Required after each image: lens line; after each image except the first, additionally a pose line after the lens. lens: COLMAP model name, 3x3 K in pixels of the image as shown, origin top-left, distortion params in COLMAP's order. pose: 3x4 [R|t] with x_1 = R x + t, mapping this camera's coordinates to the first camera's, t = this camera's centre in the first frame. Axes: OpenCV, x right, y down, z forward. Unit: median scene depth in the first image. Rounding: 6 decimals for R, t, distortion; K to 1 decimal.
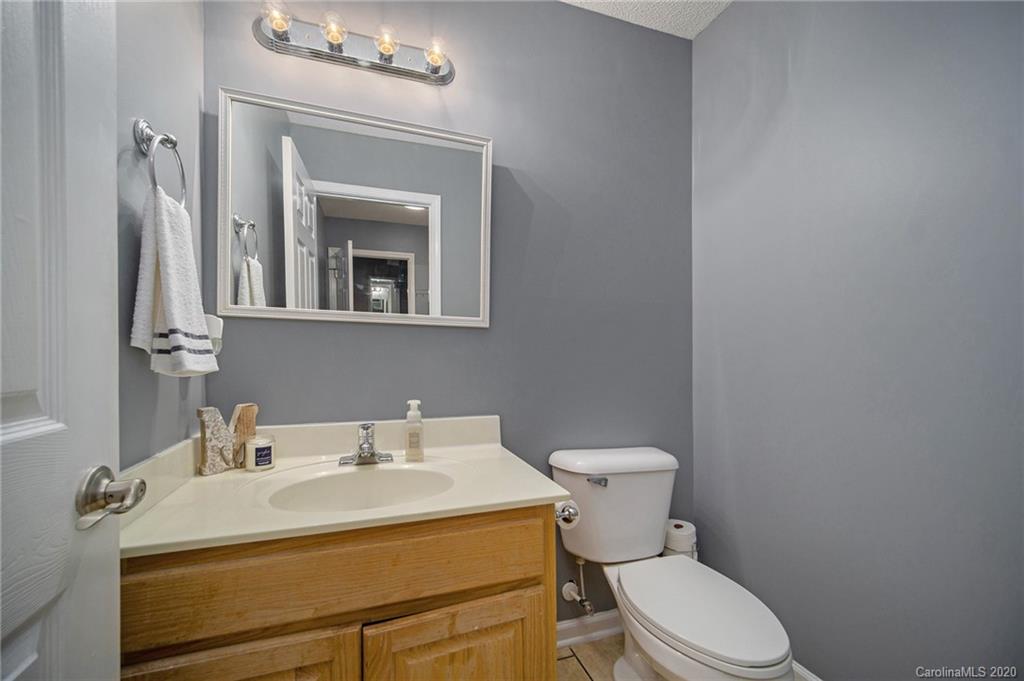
lens RADIAL K [[419.6, 0, 510.4], [0, 419.6, 345.5], [0, 0, 1]] dist [0.004693, 0.000068]
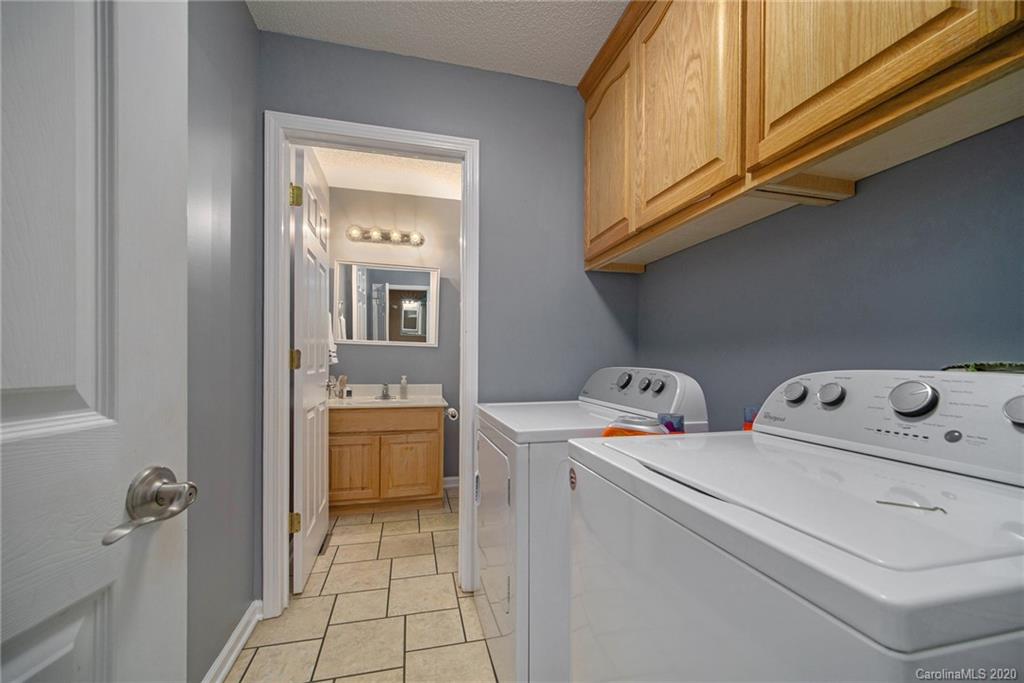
lens RADIAL K [[419.6, 0, 513.2], [0, 419.6, 350.3], [0, 0, 1]] dist [0.004693, 0.000068]
pose [[0.996447, 0.013191, -0.083179, 0.647832], [-0.012942, 0.999910, 0.003536, -0.044734], [0.083218, -0.002447, 0.996528, -1.505191]]
